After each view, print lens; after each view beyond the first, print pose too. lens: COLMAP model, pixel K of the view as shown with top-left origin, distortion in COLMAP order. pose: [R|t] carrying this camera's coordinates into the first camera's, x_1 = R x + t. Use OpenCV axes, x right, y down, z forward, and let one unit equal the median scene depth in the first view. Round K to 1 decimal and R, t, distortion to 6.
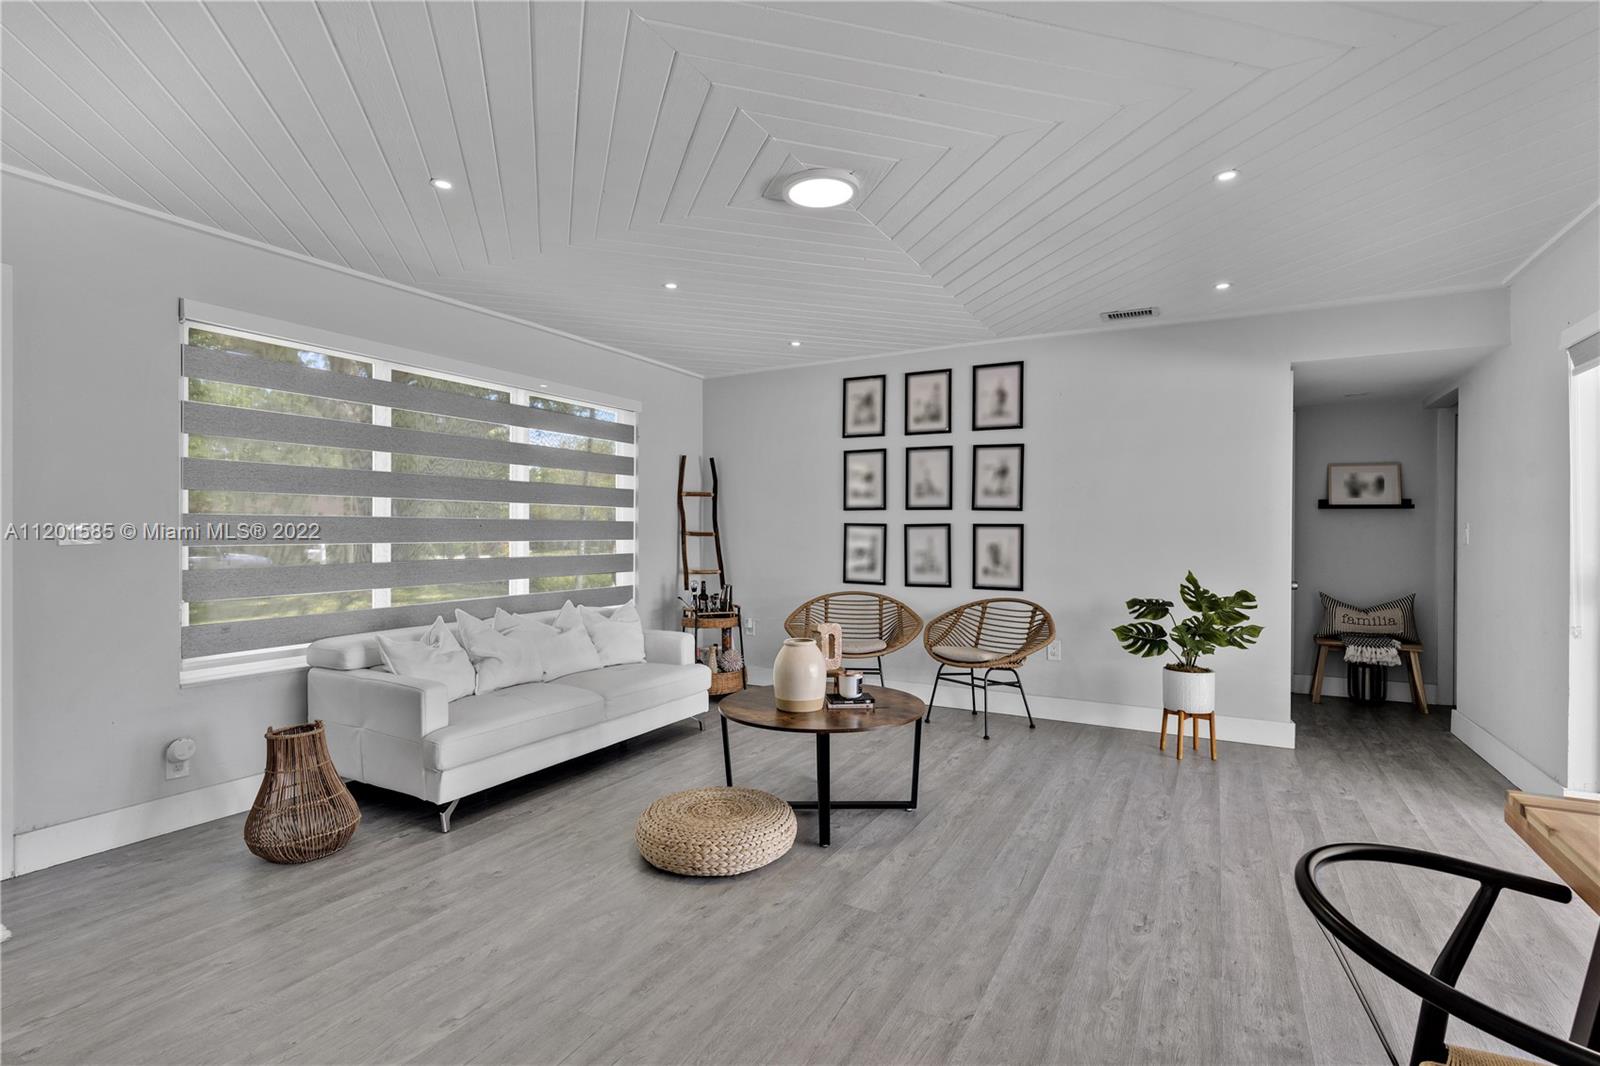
lens RADIAL K [[787.1, 0, 800.7], [0, 787.1, 529.0], [0, 0, 1]] dist [0.003677, -0.000522]
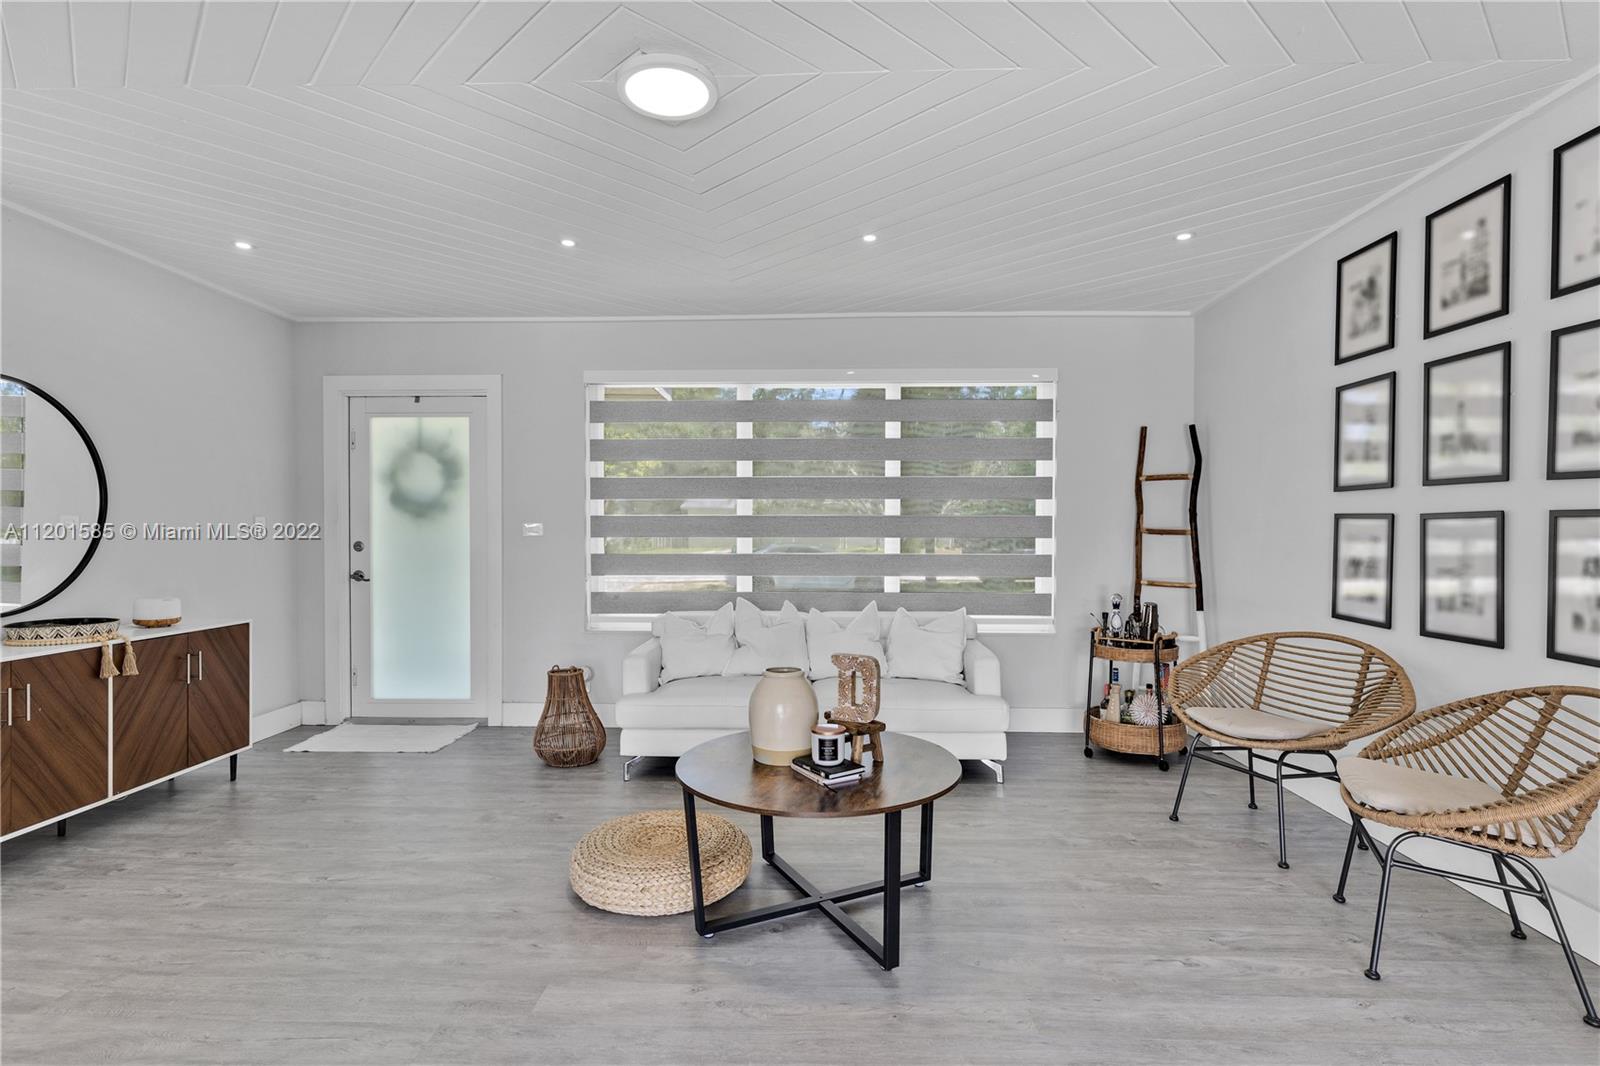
lens RADIAL K [[787.1, 0, 800.0], [0, 787.1, 539.4], [0, 0, 1]] dist [0.003677, -0.000522]
pose [[0.432171, 0.013187, -0.901695, 0.420469], [0.003035, 0.999866, 0.016077, 0.000756], [0.901787, -0.009685, 0.432073, 0.415466]]
